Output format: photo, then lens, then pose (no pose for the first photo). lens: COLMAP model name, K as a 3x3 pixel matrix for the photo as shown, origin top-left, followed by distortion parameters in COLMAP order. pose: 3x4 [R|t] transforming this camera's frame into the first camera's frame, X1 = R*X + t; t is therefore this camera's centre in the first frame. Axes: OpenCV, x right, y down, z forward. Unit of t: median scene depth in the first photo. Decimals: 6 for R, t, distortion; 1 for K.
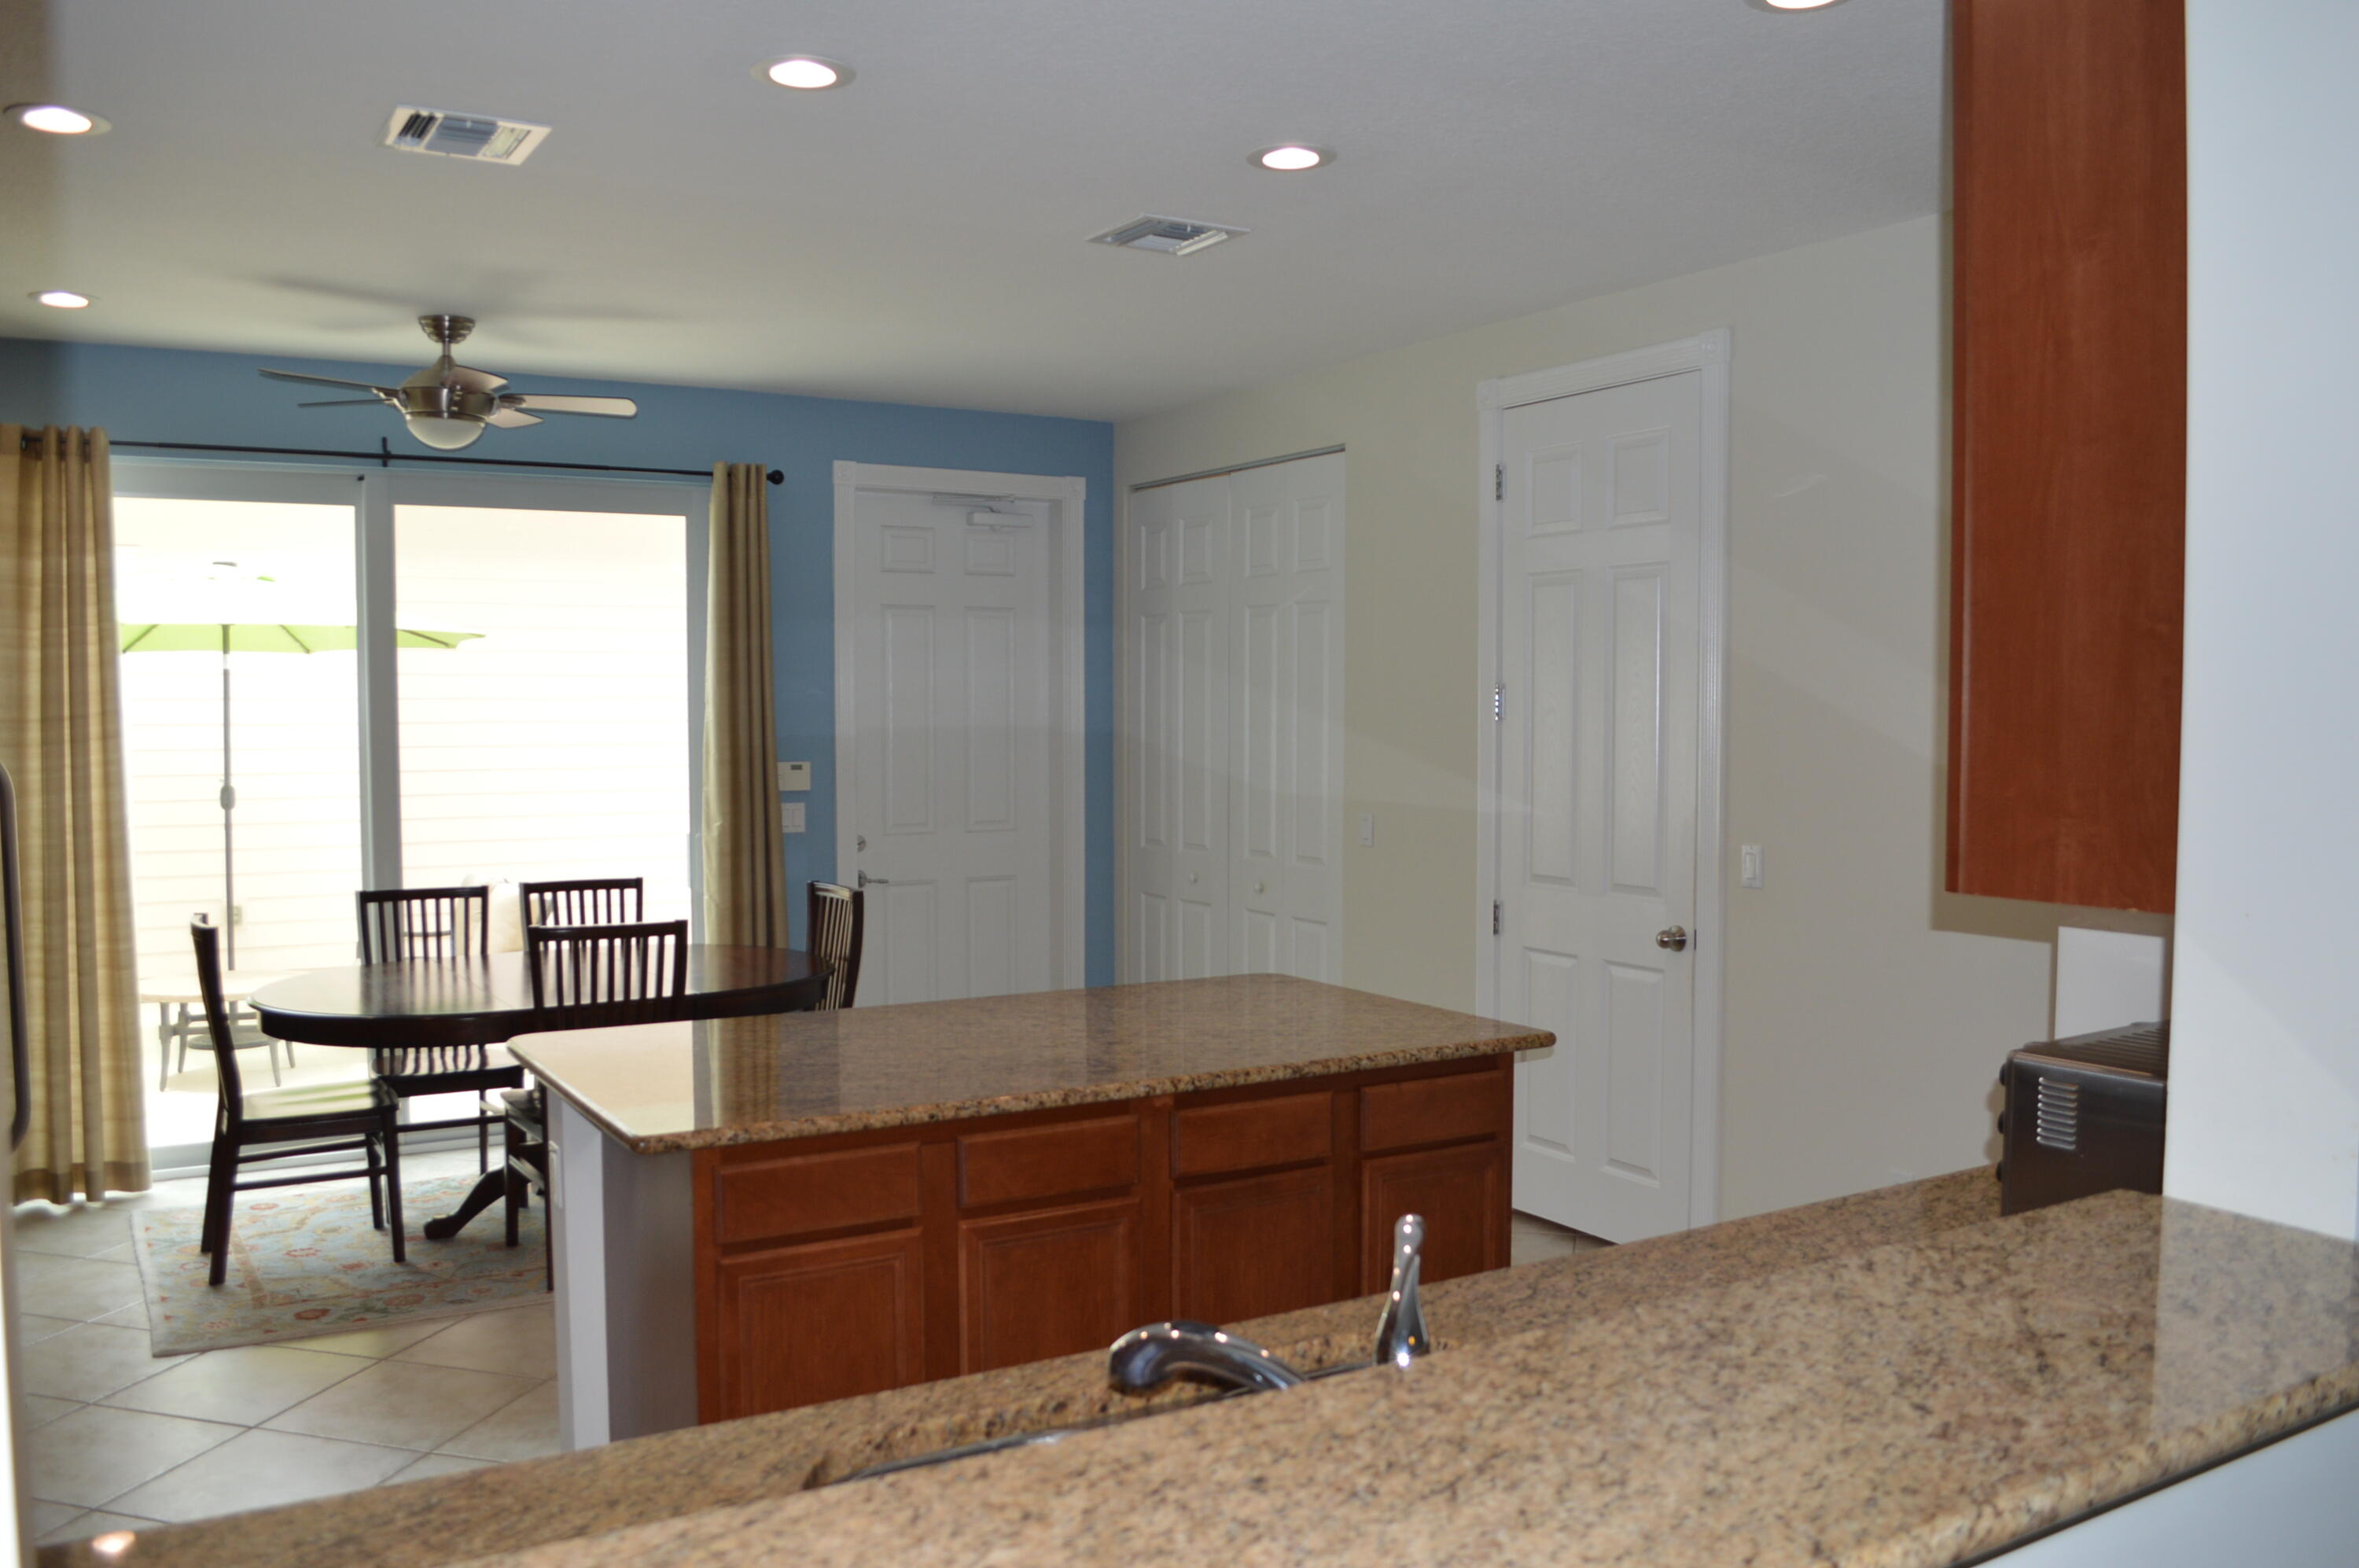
lens RADIAL K [[1891.6, 0, 1178.6], [0, 1891.6, 793.8], [0, 0, 1]] dist [-0.075940, 0.000291]
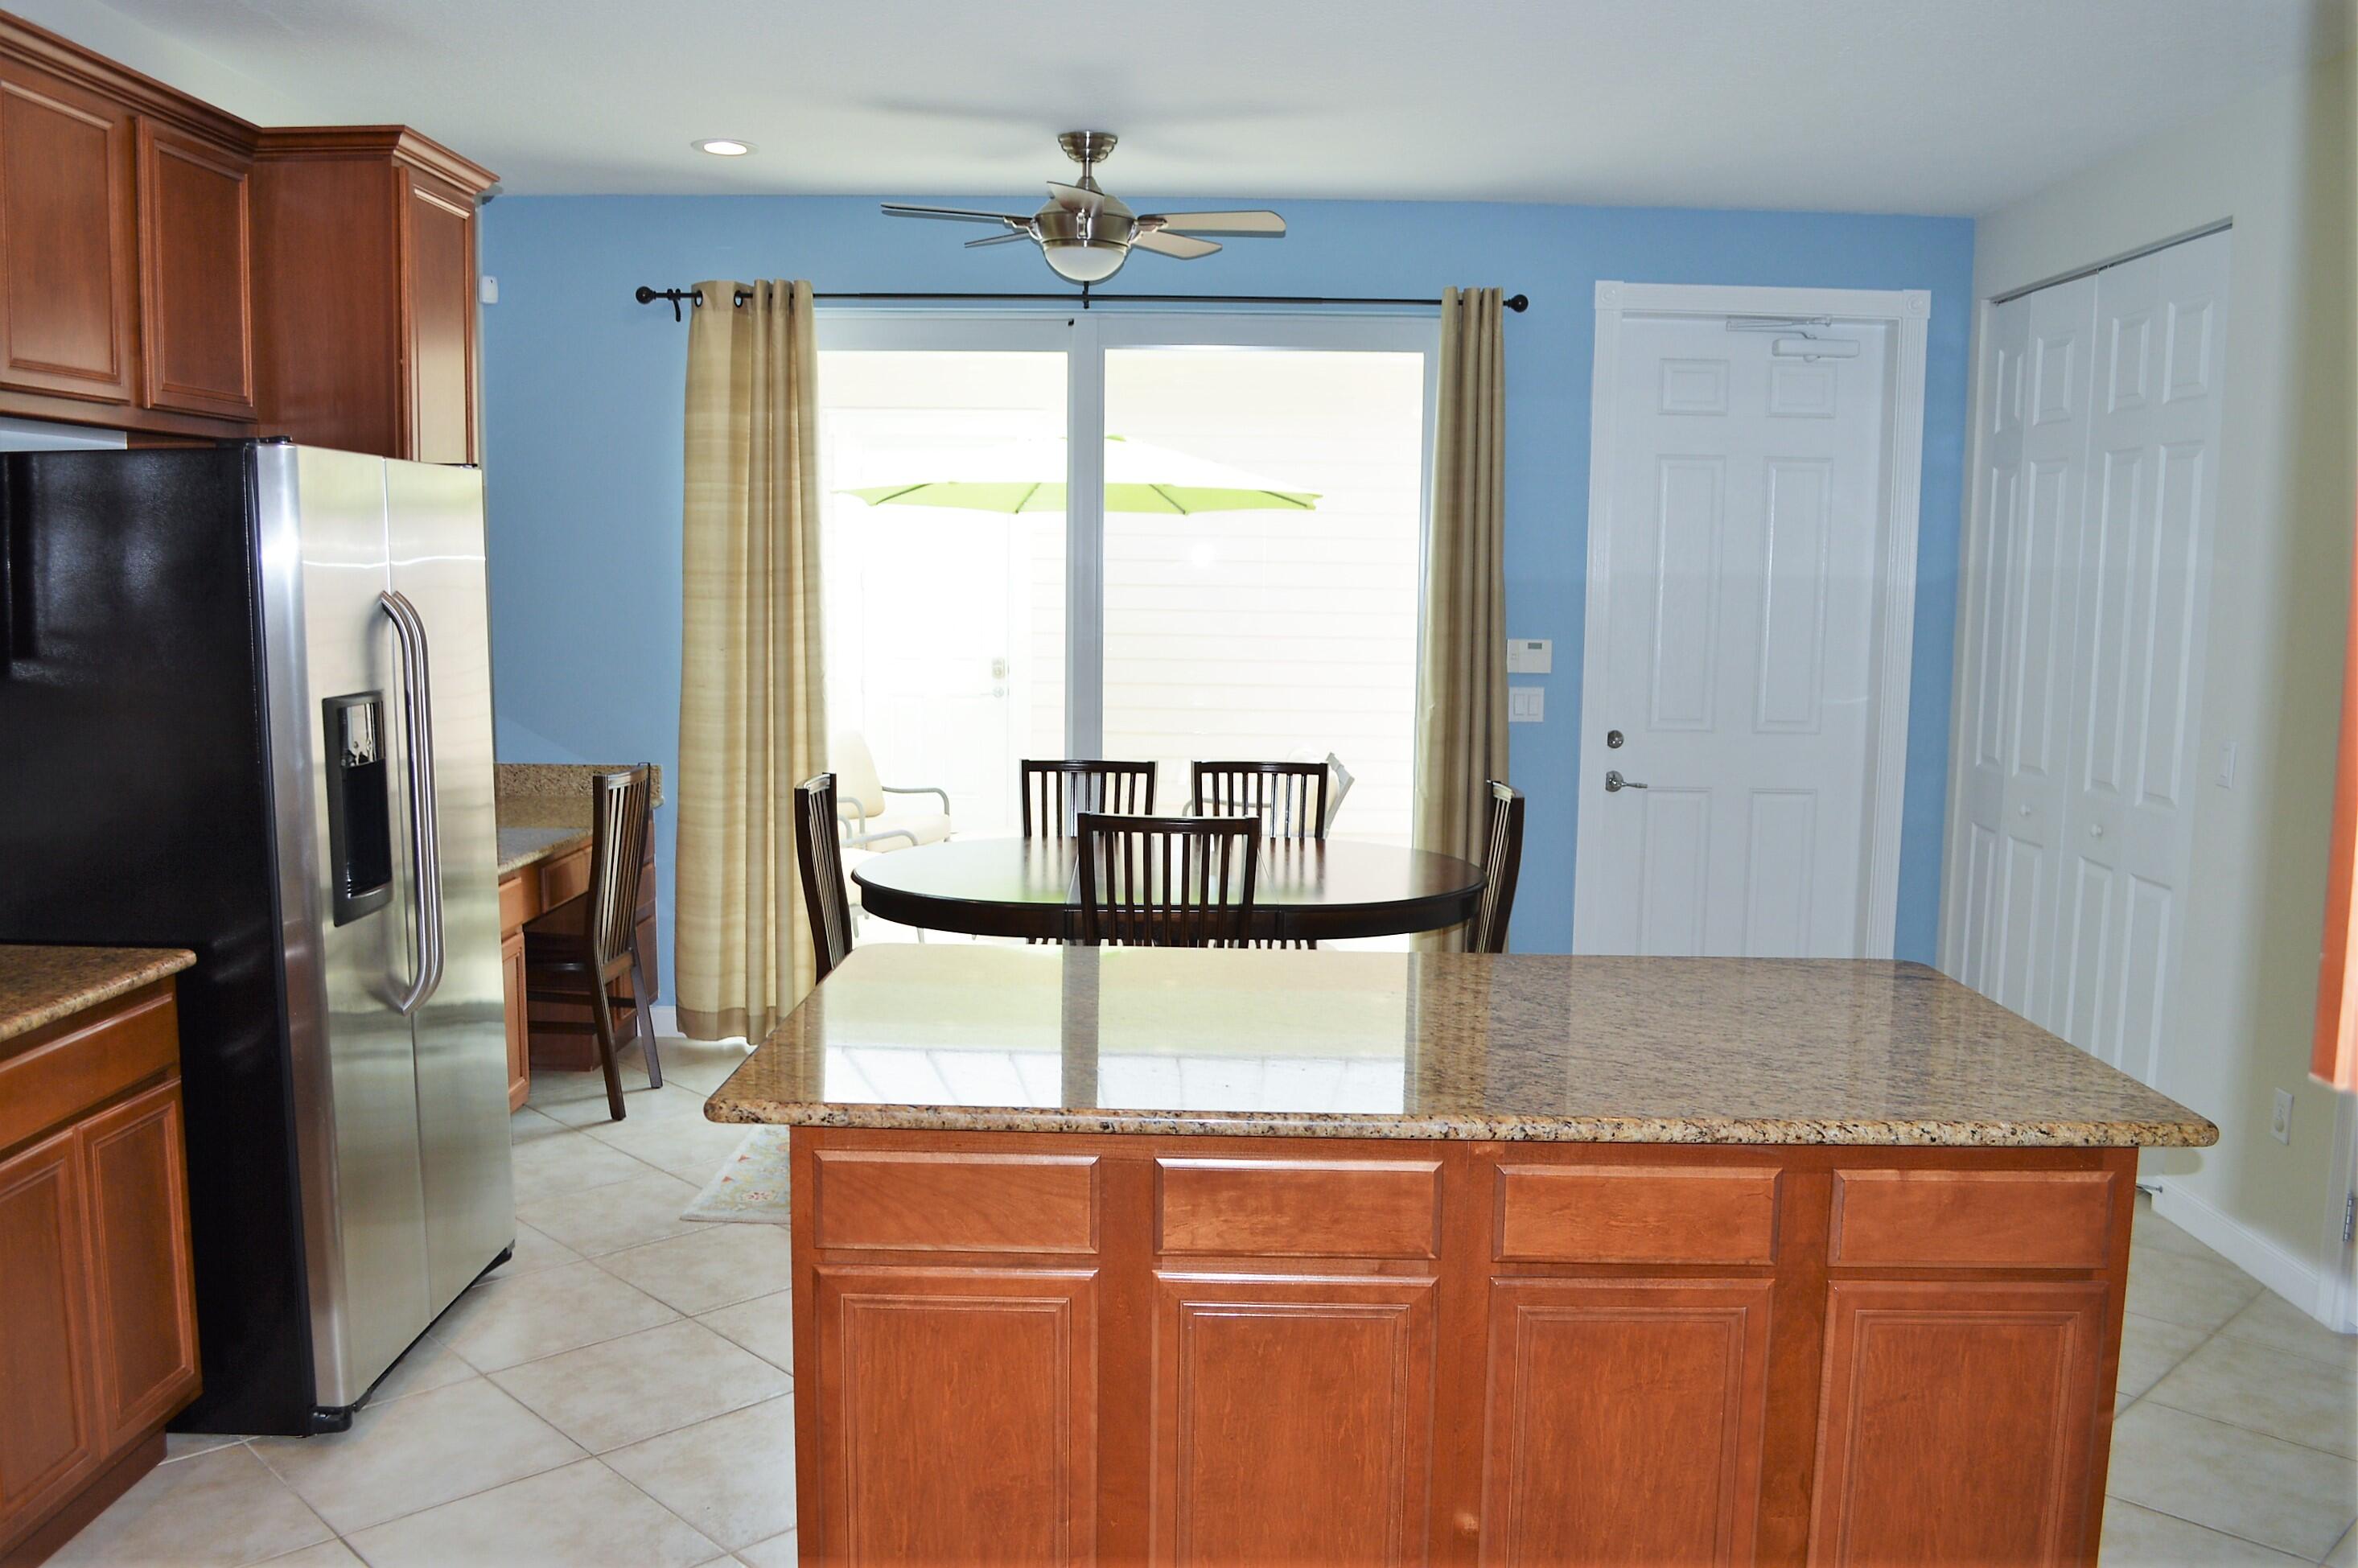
lens RADIAL K [[1936.6, 0, 1174.4], [0, 1936.6, 795.8], [0, 0, 1]] dist [-0.074598, 0.002027]
pose [[0.851128, 0.073743, -0.519753, 0.145073], [-0.039810, 0.996300, 0.076164, -0.007778], [0.523447, -0.044134, 0.850915, 0.203086]]
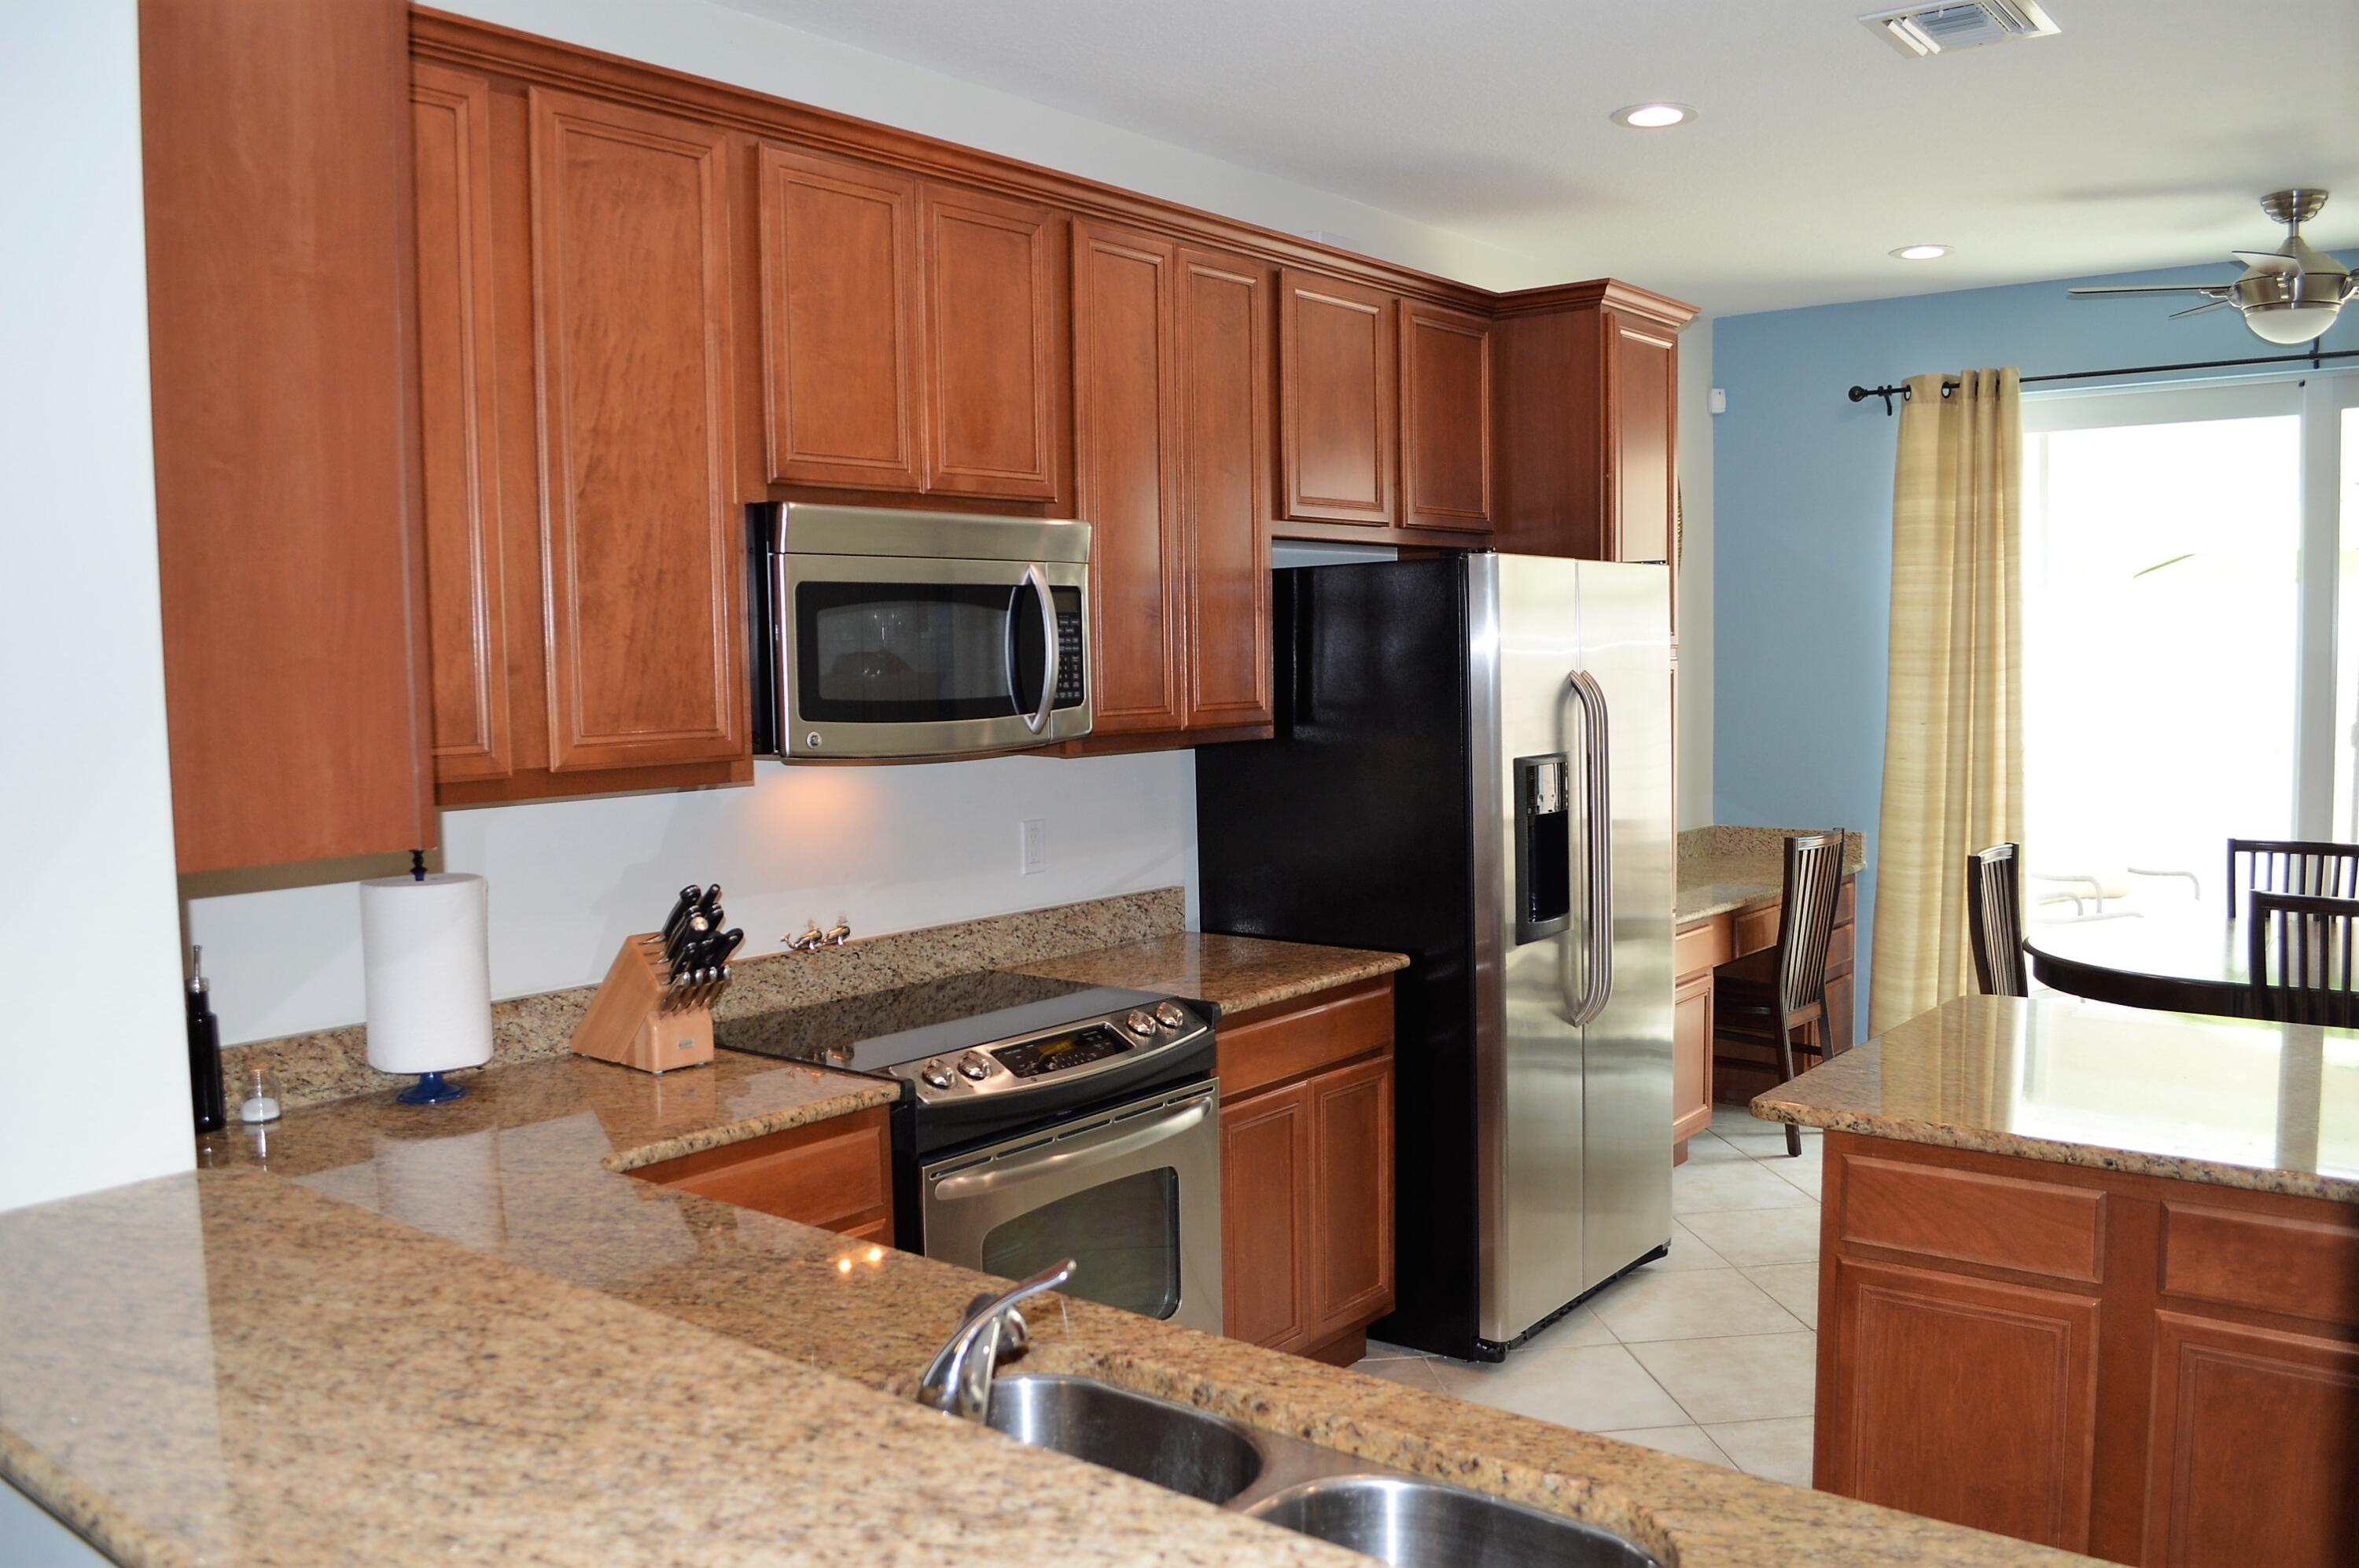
lens RADIAL K [[1891.6, 0, 1178.6], [0, 1891.6, 793.8], [0, 0, 1]] dist [-0.075940, 0.000291]
pose [[0.352463, 0.067413, -0.933395, 0.232382], [-0.032461, 0.997683, 0.059799, -0.007478], [0.935263, 0.009222, 0.353834, 0.196218]]
